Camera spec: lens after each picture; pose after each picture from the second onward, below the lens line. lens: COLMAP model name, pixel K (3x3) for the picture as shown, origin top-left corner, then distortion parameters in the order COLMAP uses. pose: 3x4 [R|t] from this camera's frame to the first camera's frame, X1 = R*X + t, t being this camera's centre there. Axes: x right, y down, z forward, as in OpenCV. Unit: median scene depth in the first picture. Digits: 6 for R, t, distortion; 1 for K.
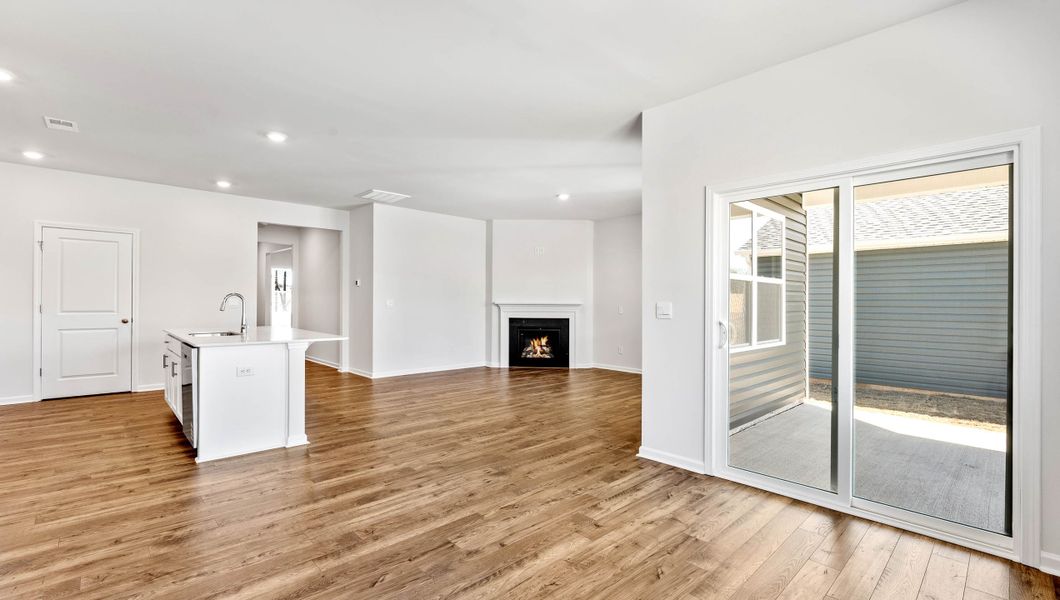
lens RADIAL K [[460.7, 0, 525.1], [0, 460.7, 303.1], [0, 0, 1]] dist [-0.002405, 0.000091]
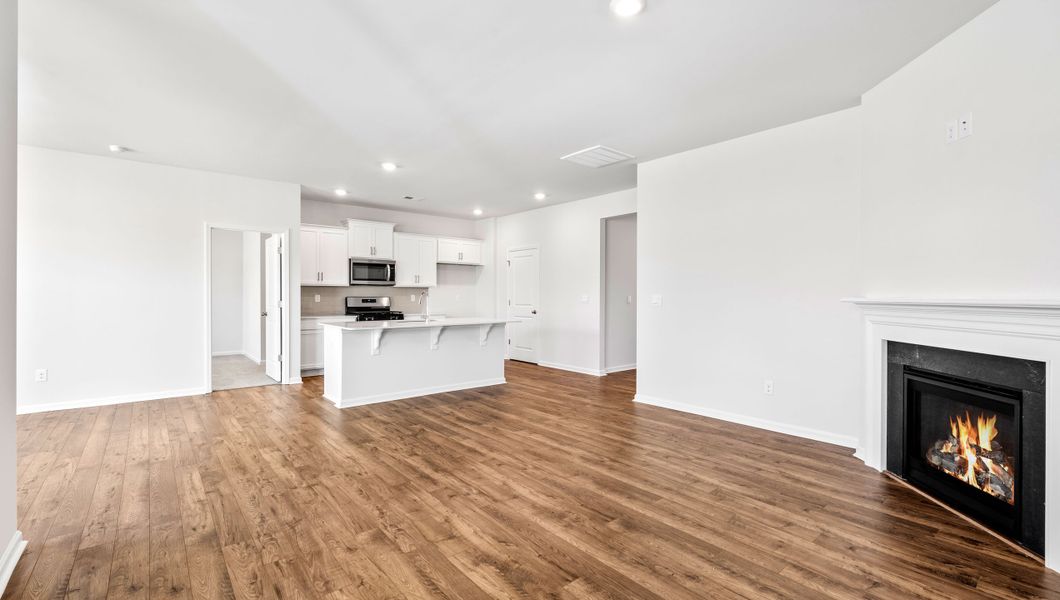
lens RADIAL K [[460.7, 0, 532.1], [0, 460.7, 301.6], [0, 0, 1]] dist [-0.002405, 0.000091]
pose [[-0.056506, 0.005715, -0.998386, 0.352827], [-0.006337, 0.999961, 0.006083, 0.000239], [0.998382, 0.006671, -0.056468, 0.739574]]
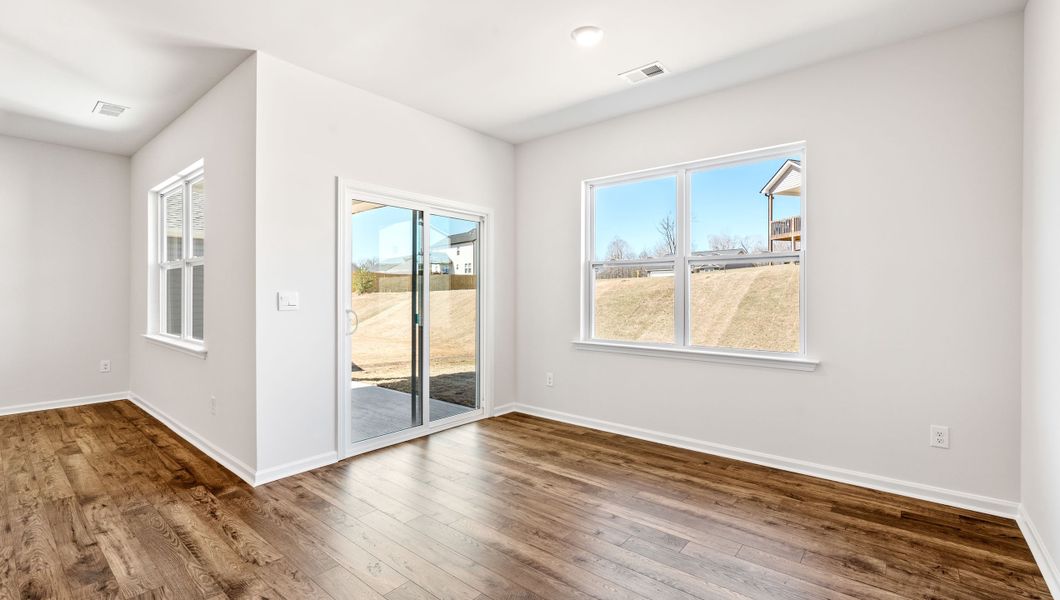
lens RADIAL K [[460.7, 0, 531.6], [0, 460.7, 294.8], [0, 0, 1]] dist [-0.002405, 0.000091]
pose [[-0.126260, -0.006108, 0.991978, -0.256590], [-0.002067, 0.999980, 0.005894, -0.000488], [-0.991995, -0.001306, -0.126271, 0.272825]]
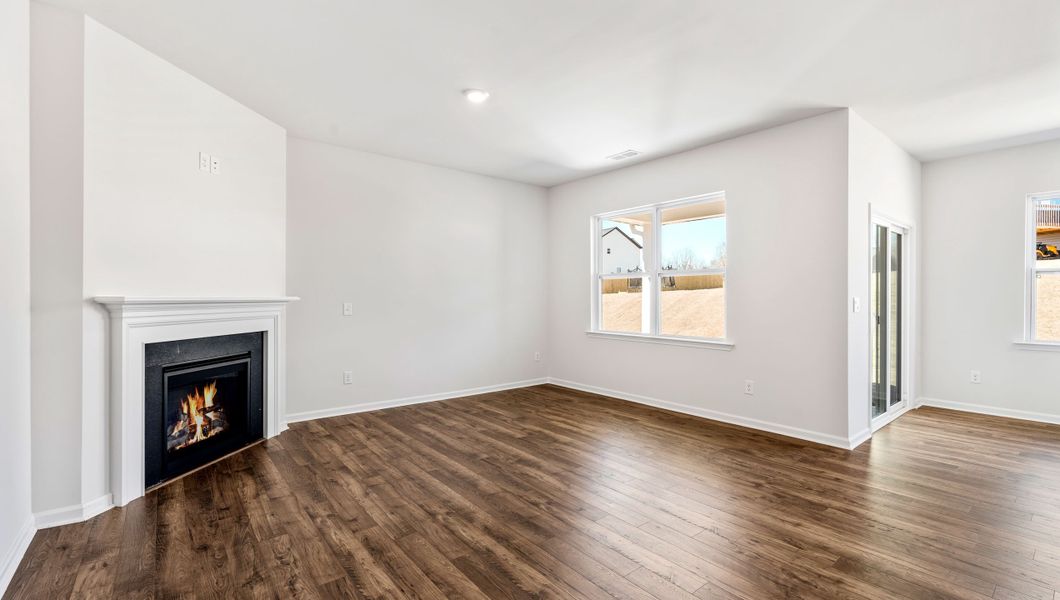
lens RADIAL K [[460.7, 0, 539.6], [0, 460.7, 297.9], [0, 0, 1]] dist [-0.002405, 0.000091]
pose [[0.060162, -0.006893, 0.998165, -0.344795], [0.000953, 0.999976, 0.006848, -0.003500], [-0.998188, 0.000539, 0.060167, 0.700396]]
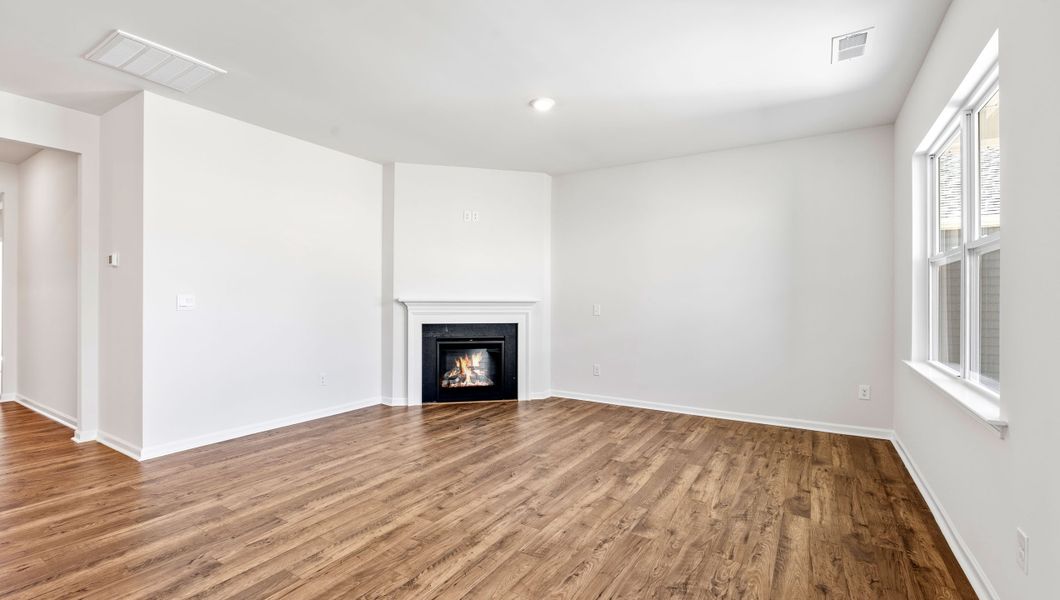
lens RADIAL K [[460.7, 0, 529.4], [0, 460.7, 298.3], [0, 0, 1]] dist [-0.002405, 0.000091]
pose [[0.964935, 0.000457, 0.262490, -0.058615], [0.000721, 0.999990, -0.004391, 0.000212], [-0.262489, 0.004426, 0.964925, 0.373542]]
